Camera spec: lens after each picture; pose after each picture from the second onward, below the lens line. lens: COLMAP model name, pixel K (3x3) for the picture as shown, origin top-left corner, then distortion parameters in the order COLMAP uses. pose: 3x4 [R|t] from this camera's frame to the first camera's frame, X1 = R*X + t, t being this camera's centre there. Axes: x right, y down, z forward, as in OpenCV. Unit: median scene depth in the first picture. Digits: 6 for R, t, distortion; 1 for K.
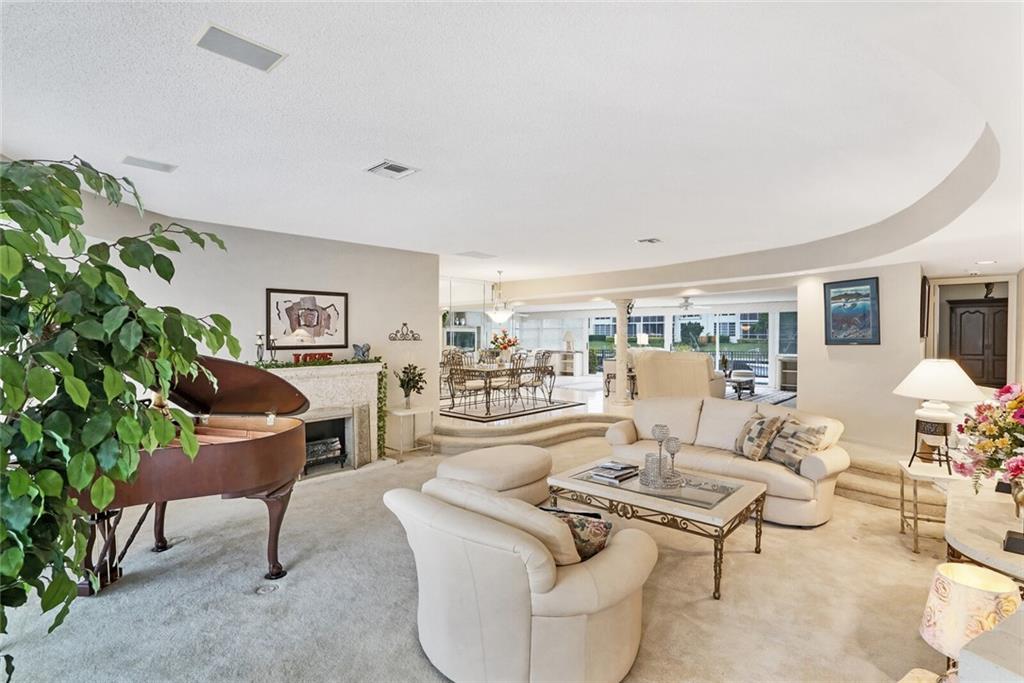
lens RADIAL K [[487.7, 0, 504.4], [0, 487.7, 340.7], [0, 0, 1]] dist [-0.026482, 0.006344]
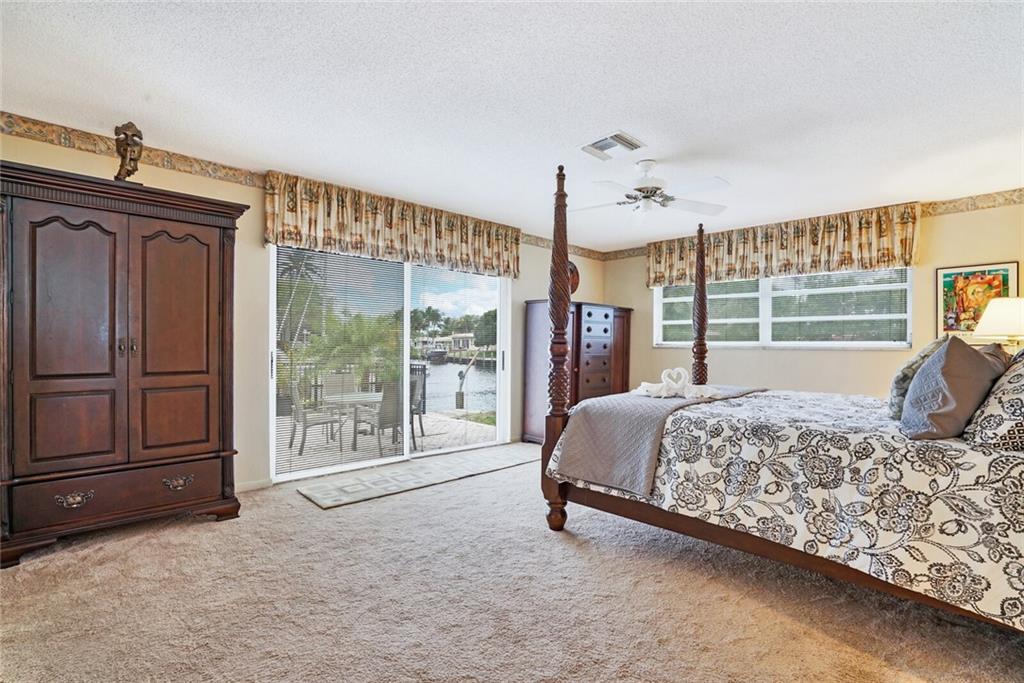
lens RADIAL K [[487.7, 0, 510.8], [0, 487.7, 344.7], [0, 0, 1]] dist [-0.026482, 0.006344]
pose [[0.098139, -0.002842, 0.995169, 0.730072], [0.013955, 0.999902, 0.001479, 0.014030], [-0.995075, 0.013742, 0.098169, 0.724727]]
